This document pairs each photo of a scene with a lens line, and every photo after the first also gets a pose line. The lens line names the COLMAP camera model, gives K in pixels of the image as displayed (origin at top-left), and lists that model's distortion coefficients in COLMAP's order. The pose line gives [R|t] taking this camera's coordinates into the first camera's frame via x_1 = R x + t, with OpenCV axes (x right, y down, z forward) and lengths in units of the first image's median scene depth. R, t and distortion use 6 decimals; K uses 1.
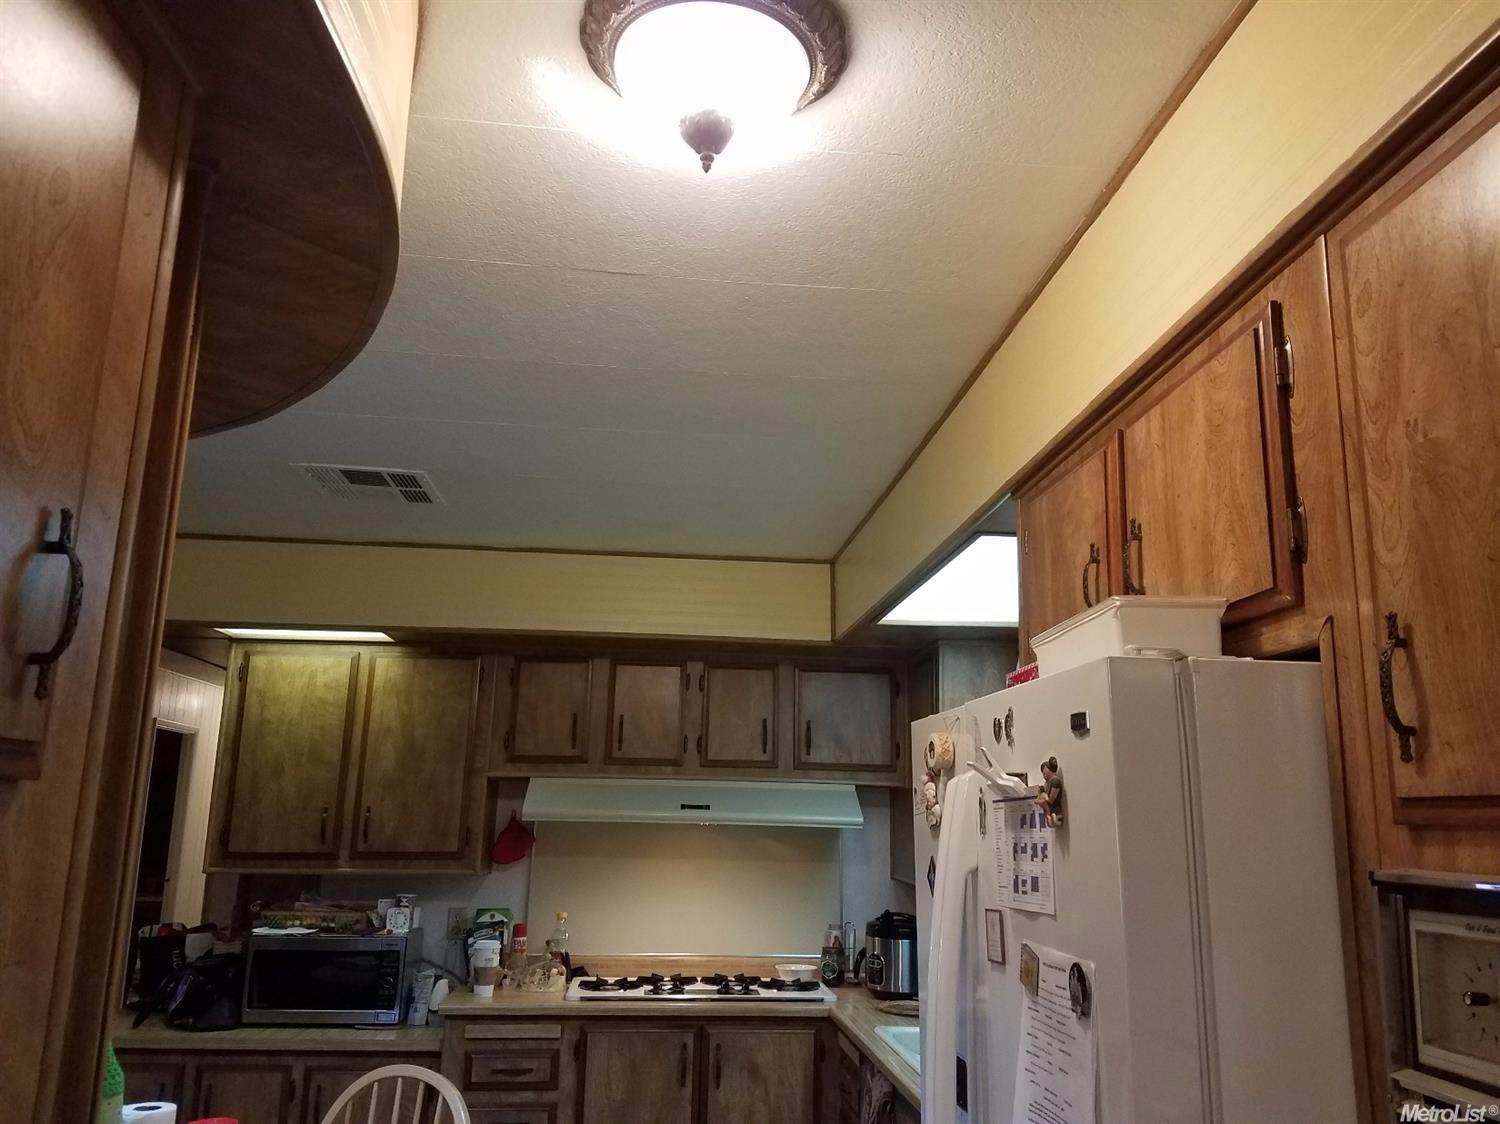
lens RADIAL K [[1162.4, 0, 757.4], [0, 1162.4, 565.8], [0, 0, 1]] dist [0.219902, -0.378232]
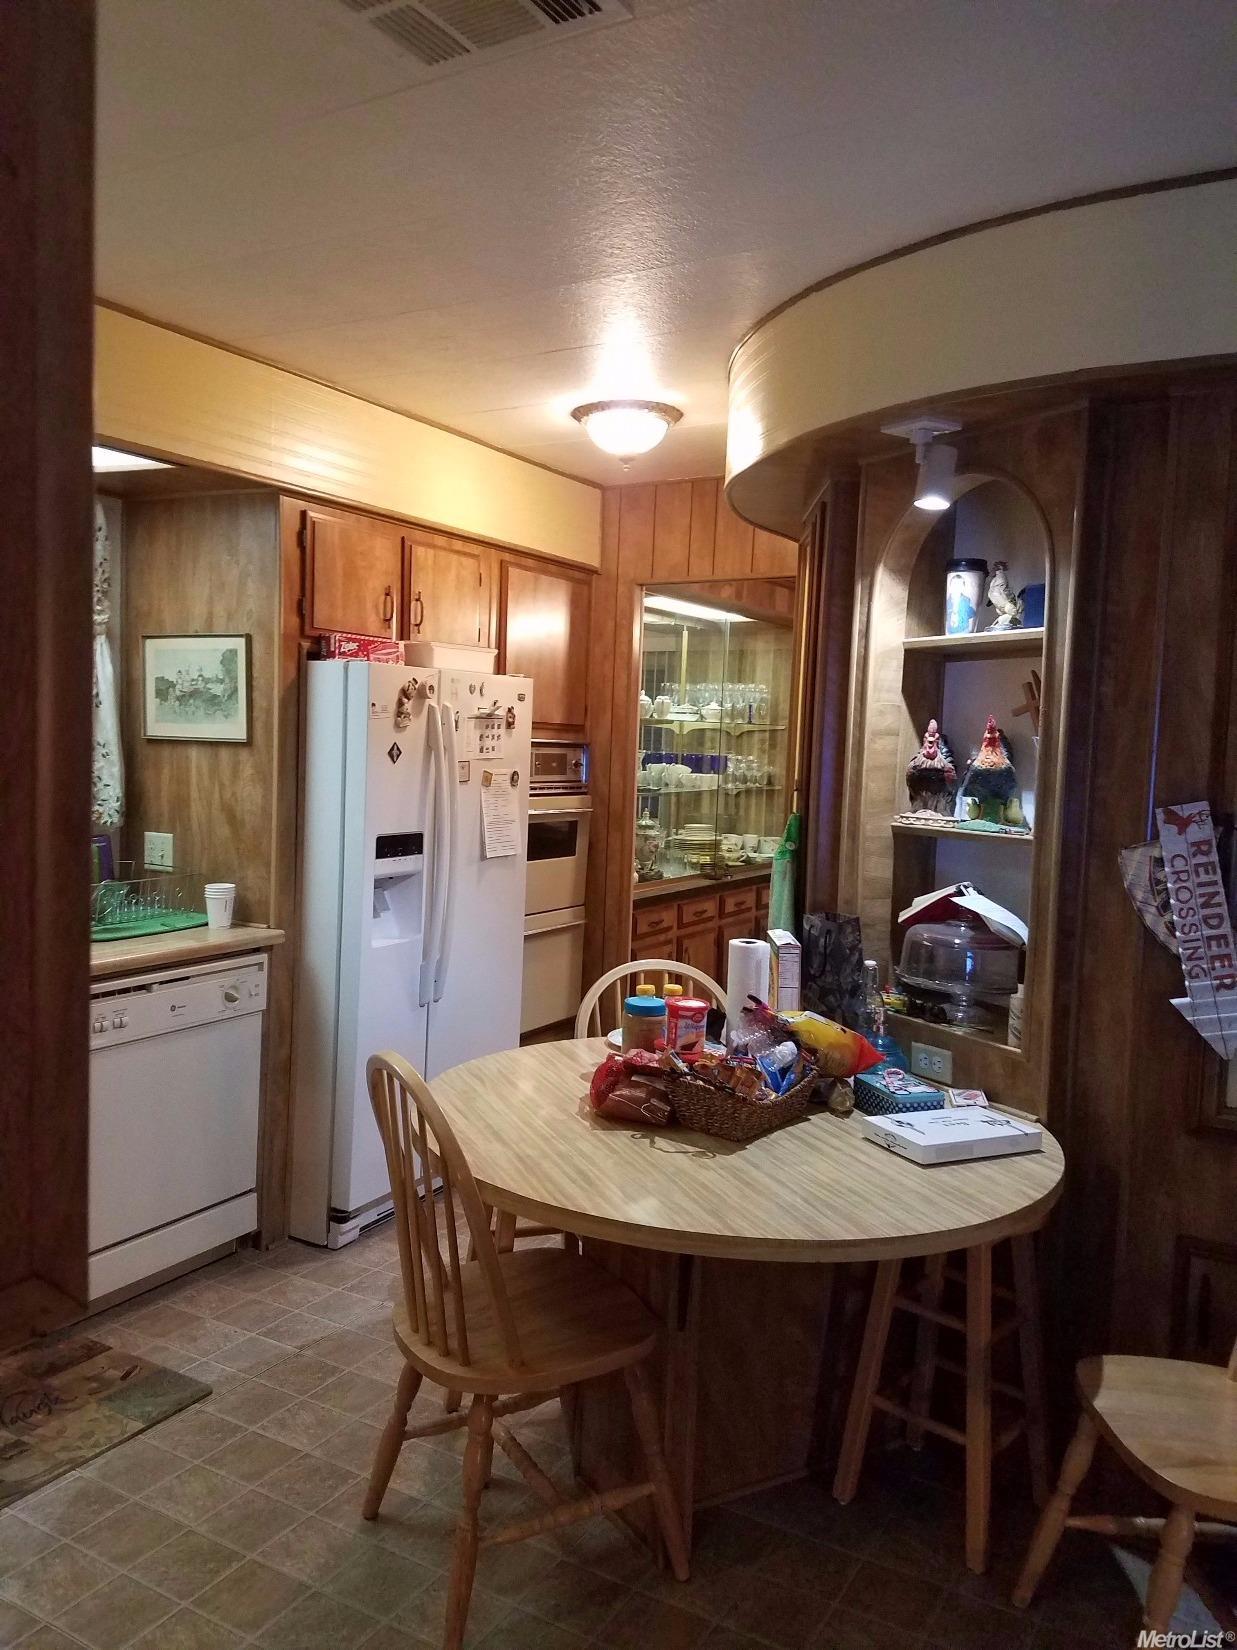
lens RADIAL K [[1244.7, 0, 618.5], [0, 1244.7, 825.0], [0, 0, 1]] dist [0.196114, -0.321954]
pose [[-0.815373, -0.103713, 0.569571, -1.448441], [-0.187419, 0.978131, -0.090193, 0.558764], [-0.547761, -0.180289, -0.816979, 2.740574]]
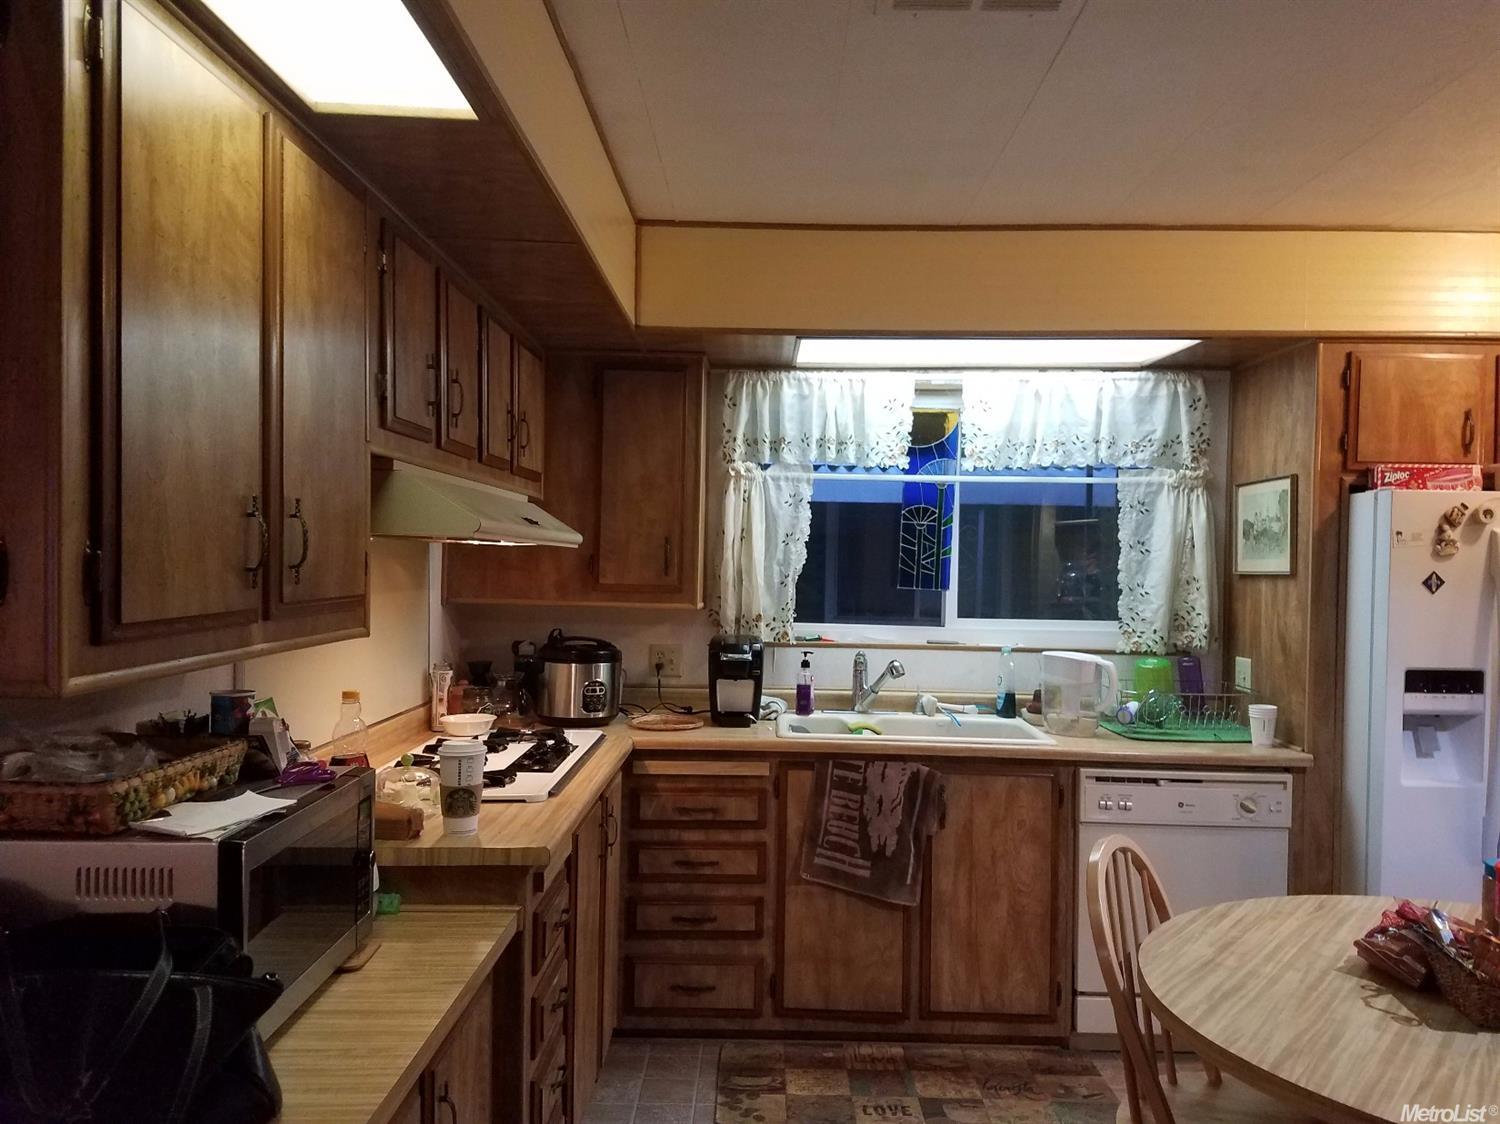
lens RADIAL K [[1162.4, 0, 757.4], [0, 1162.4, 565.8], [0, 0, 1]] dist [0.219902, -0.378232]
pose [[0.112884, -0.037479, 0.992901, -1.983955], [-0.227899, 0.971671, 0.062587, 0.410883], [-0.967119, -0.233346, 0.101145, 2.058856]]
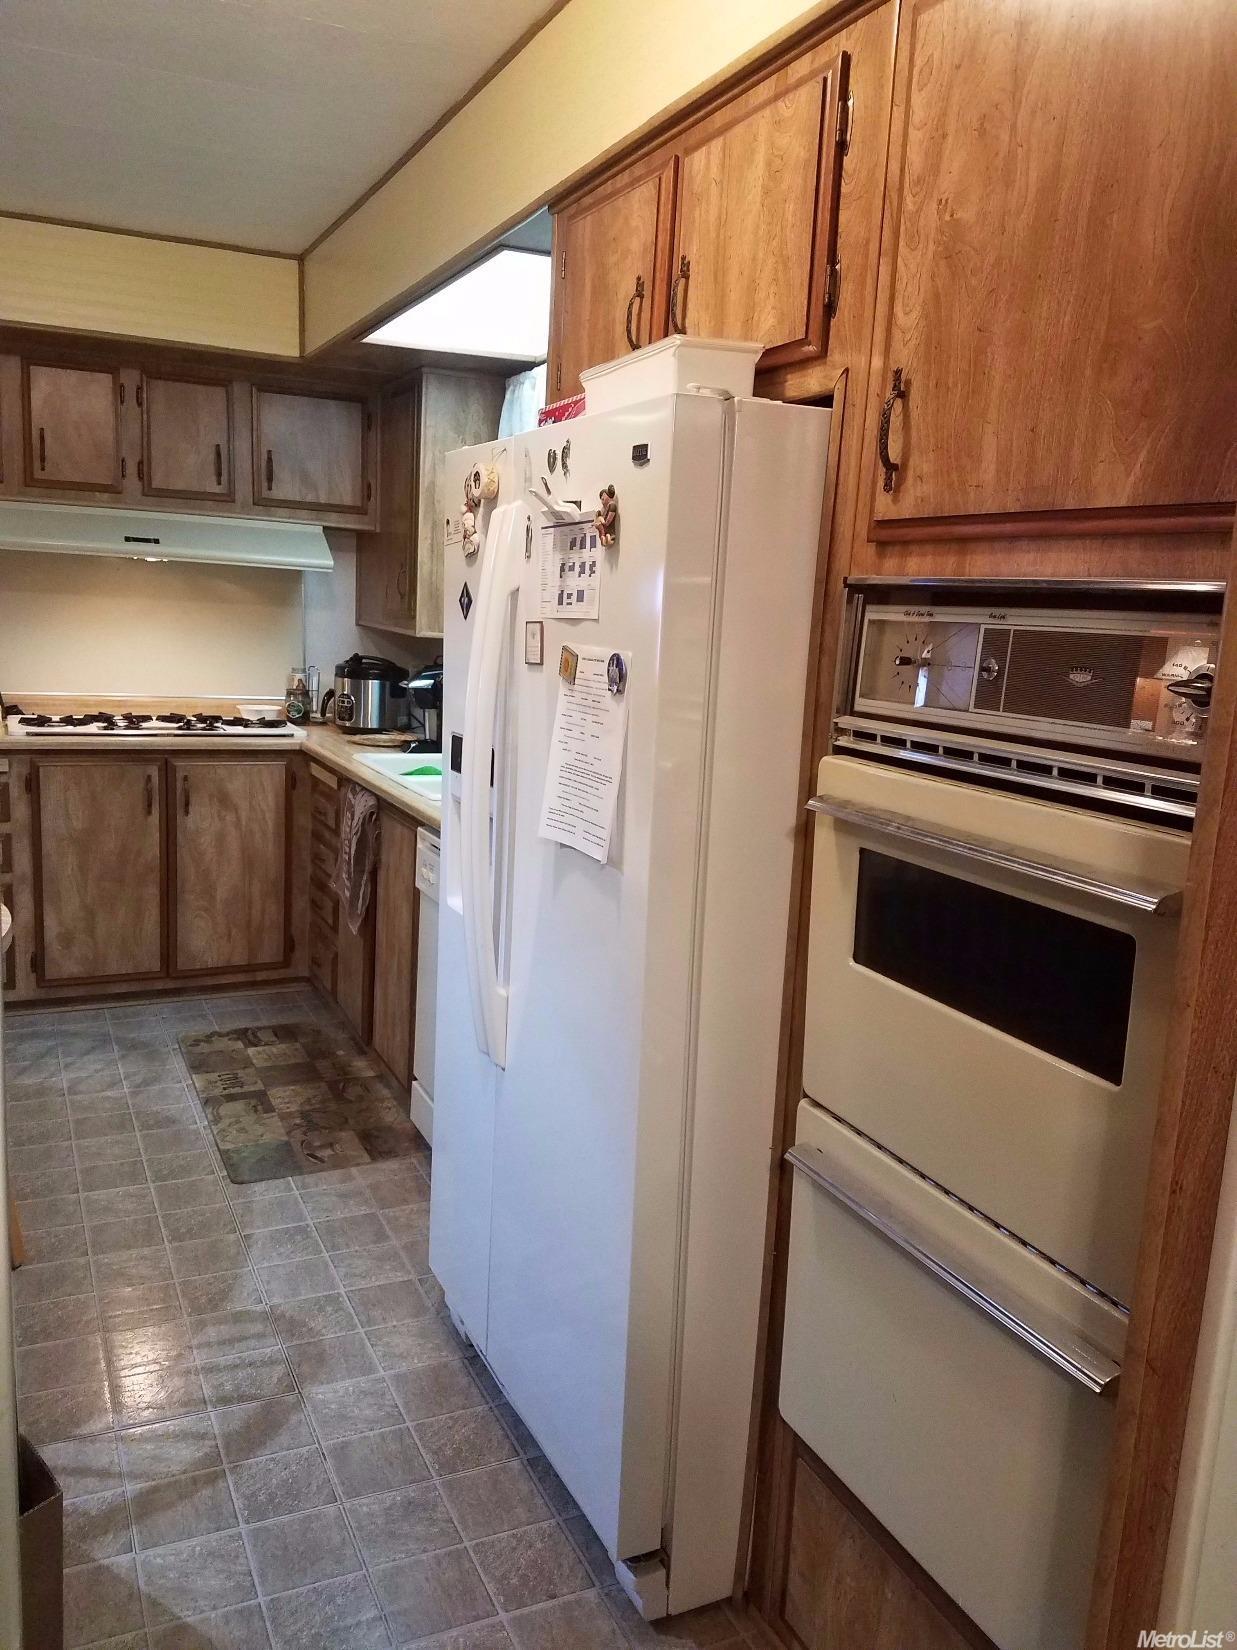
lens RADIAL K [[1244.7, 0, 618.5], [0, 1244.7, 825.0], [0, 0, 1]] dist [0.196114, -0.321954]
pose [[0.943260, -0.039700, 0.329673, -0.130383], [-0.094236, 0.920002, 0.380415, -0.000970], [-0.318402, -0.389897, 0.864060, -0.156774]]
